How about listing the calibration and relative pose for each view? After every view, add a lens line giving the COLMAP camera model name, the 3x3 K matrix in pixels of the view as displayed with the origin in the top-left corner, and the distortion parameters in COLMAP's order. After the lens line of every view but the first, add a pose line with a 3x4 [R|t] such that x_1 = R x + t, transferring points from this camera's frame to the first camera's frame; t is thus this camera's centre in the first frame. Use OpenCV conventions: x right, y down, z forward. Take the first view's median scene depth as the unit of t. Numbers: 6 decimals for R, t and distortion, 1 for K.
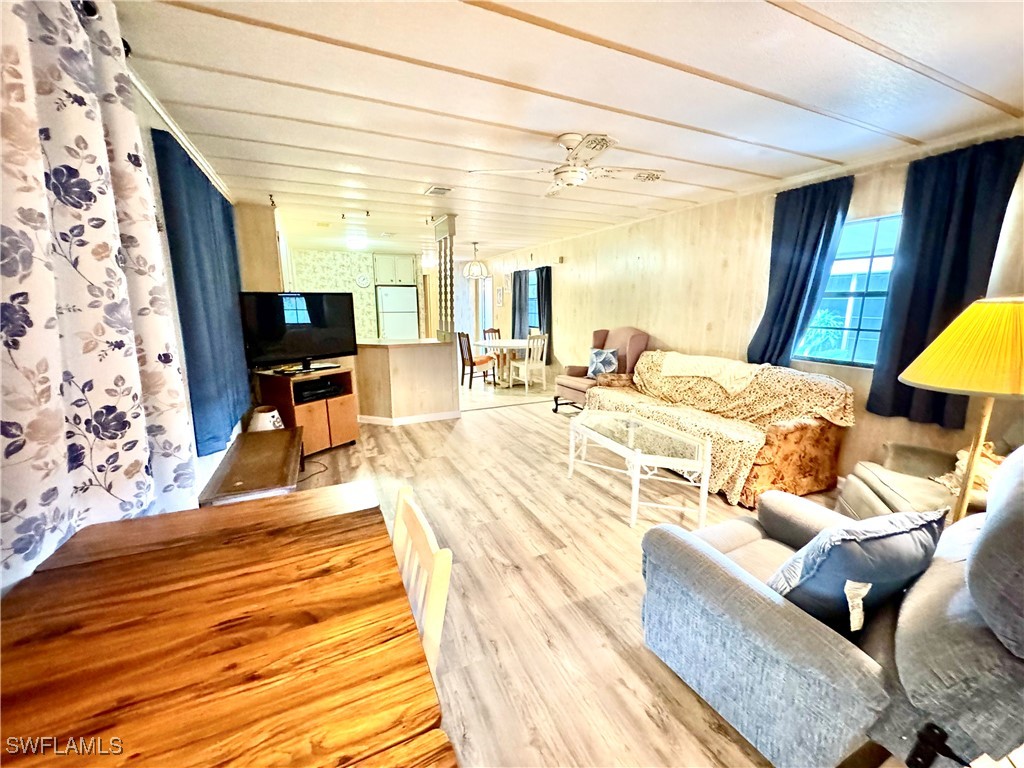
lens RADIAL K [[411.9, 0, 512.2], [0, 411.9, 385.1], [0, 0, 1]] dist [-0.000647, 0.000430]
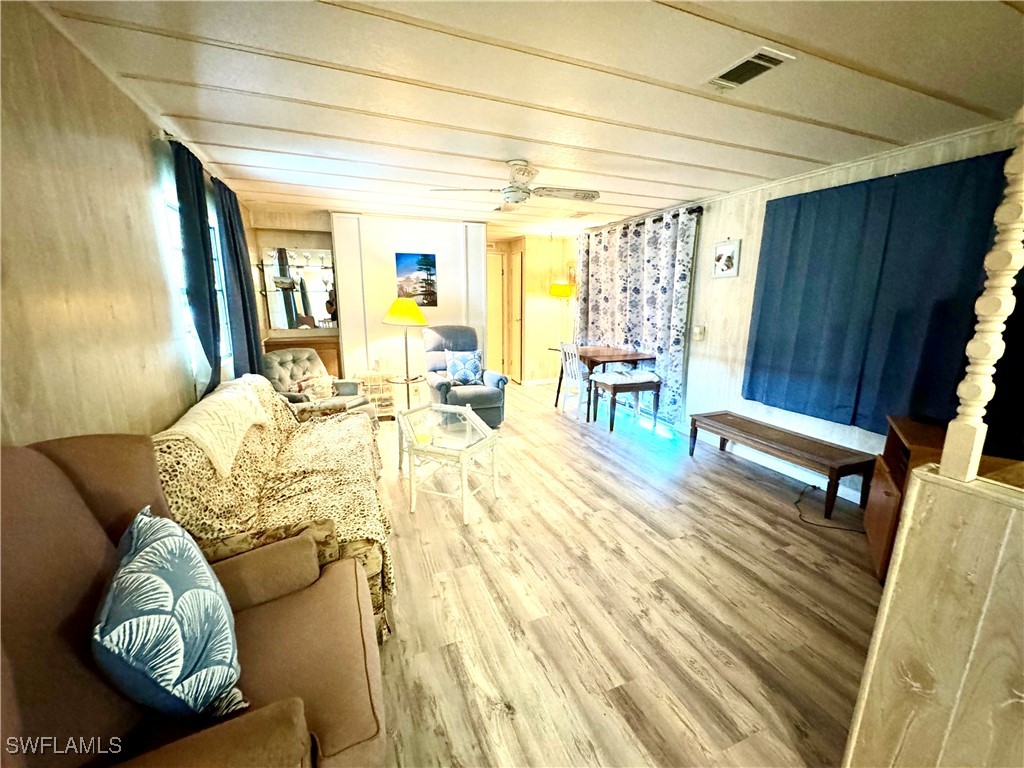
lens RADIAL K [[411.9, 0, 514.5], [0, 411.9, 387.3], [0, 0, 1]] dist [-0.000647, 0.000430]
pose [[-0.999012, -0.016625, 0.041215, 0.069016], [0.001245, 0.916561, 0.399892, -0.362044], [-0.044425, 0.399549, -0.915635, 1.758386]]
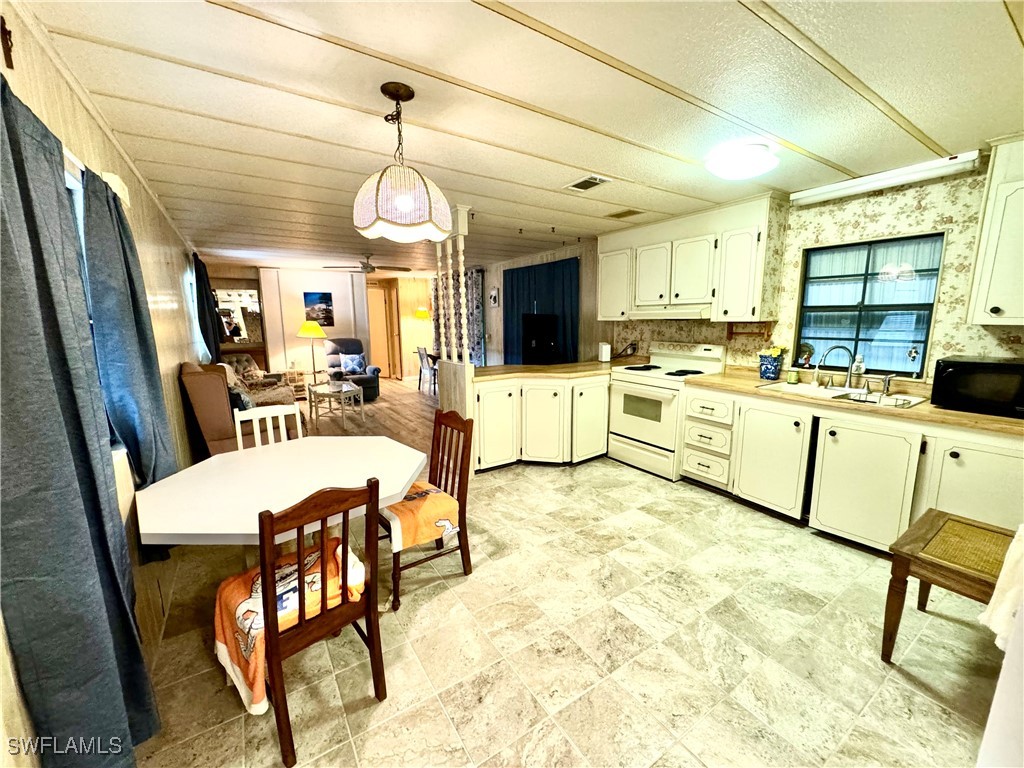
lens RADIAL K [[411.9, 0, 514.0], [0, 411.9, 385.8], [0, 0, 1]] dist [-0.000647, 0.000430]
pose [[-0.989004, 0.030685, -0.144671, -0.246757], [-0.022560, 0.935487, 0.352640, -0.561633], [0.146158, 0.352026, -0.924508, 2.707810]]
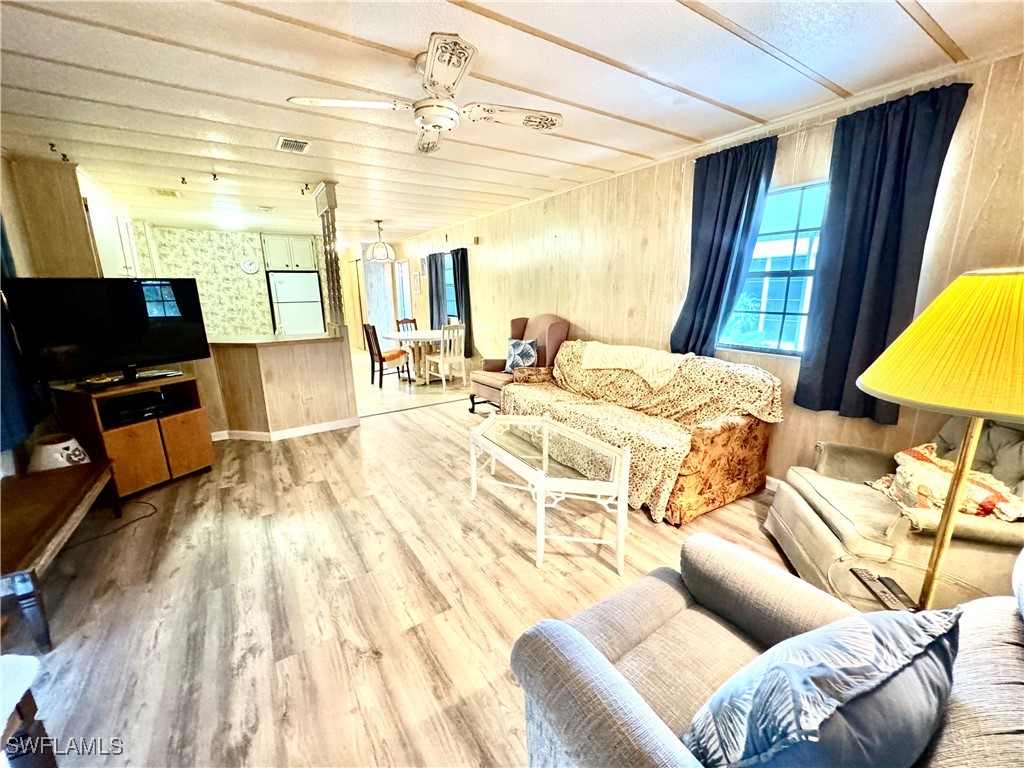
lens RADIAL K [[411.9, 0, 512.6], [0, 411.9, 385.7], [0, 0, 1]] dist [-0.000647, 0.000430]
pose [[0.989552, -0.044850, 0.137020, 0.116152], [0.040556, 0.998600, 0.033972, -0.029421], [-0.138352, -0.028061, 0.989986, 0.175852]]
